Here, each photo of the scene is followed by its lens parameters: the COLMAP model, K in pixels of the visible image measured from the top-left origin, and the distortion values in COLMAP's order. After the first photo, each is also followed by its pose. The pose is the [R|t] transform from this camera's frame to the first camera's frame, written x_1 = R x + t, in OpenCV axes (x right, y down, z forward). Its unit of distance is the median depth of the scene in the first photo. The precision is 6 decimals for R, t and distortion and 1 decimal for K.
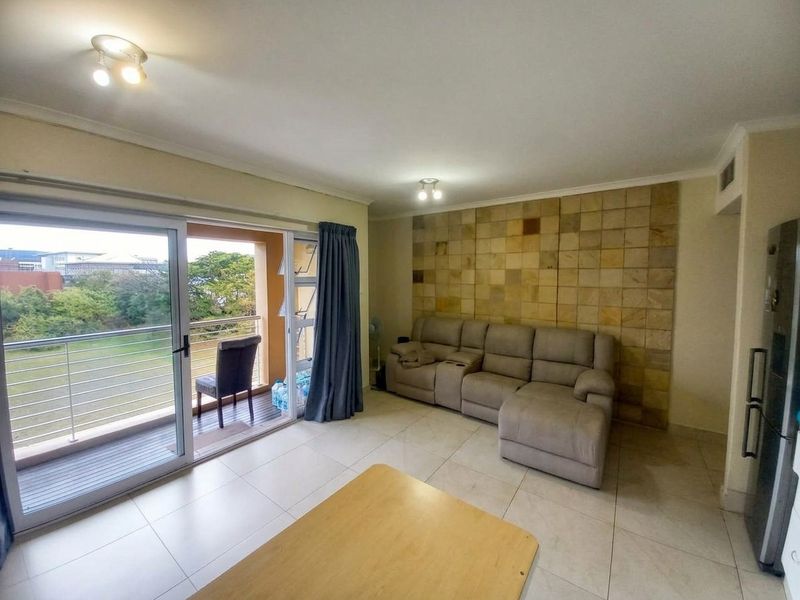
lens RADIAL K [[316.7, 0, 393.9], [0, 316.7, 294.6], [0, 0, 1]] dist [0.019279, -0.013416]
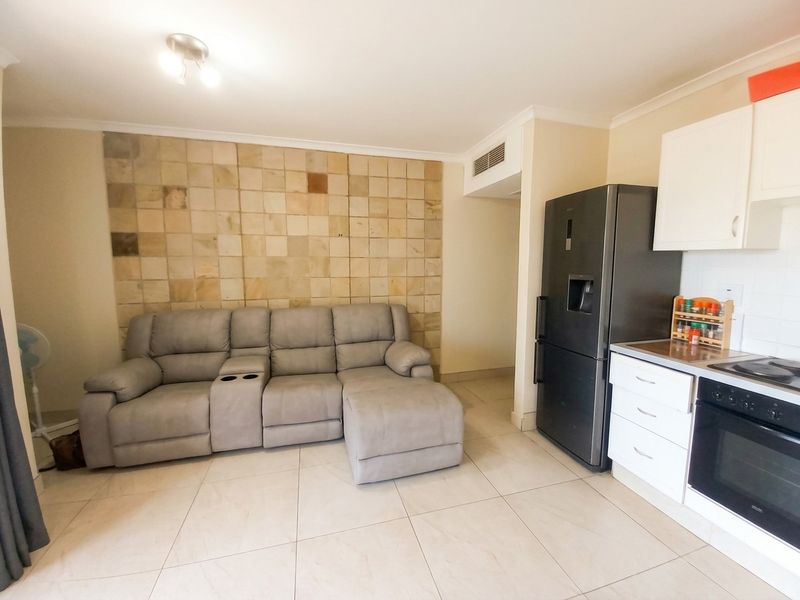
lens RADIAL K [[316.7, 0, 393.9], [0, 316.7, 294.6], [0, 0, 1]] dist [0.019279, -0.013416]
pose [[0.612193, -0.079955, 0.786655, -0.108294], [0.053619, 0.996782, 0.059584, 0.030481], [-0.788888, 0.005703, 0.614510, 0.360444]]
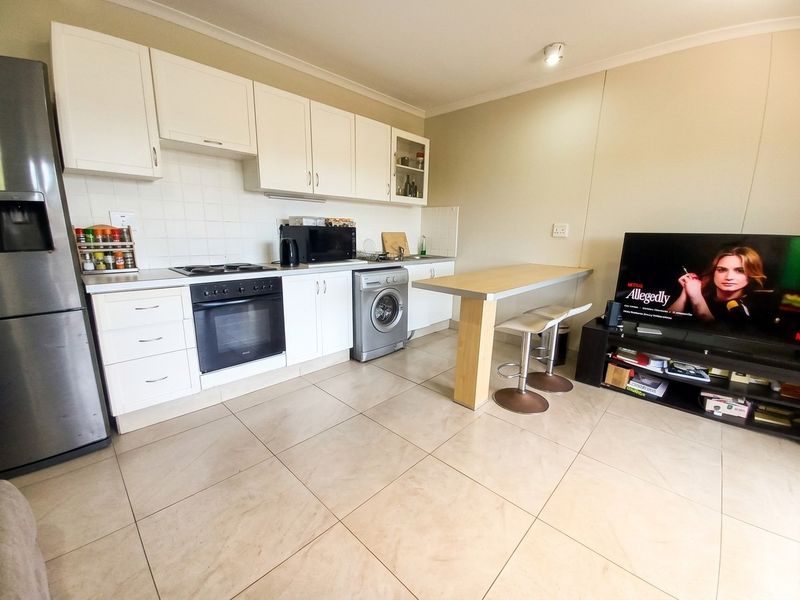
lens RADIAL K [[333.0, 0, 405.0], [0, 333.0, 308.2], [0, 0, 1]] dist [-0.000175, 0.000101]
pose [[-0.991701, -0.052125, 0.117527, 0.045107], [-0.015106, 0.955036, 0.296103, 0.054349], [-0.127677, 0.291870, -0.947898, 0.764612]]
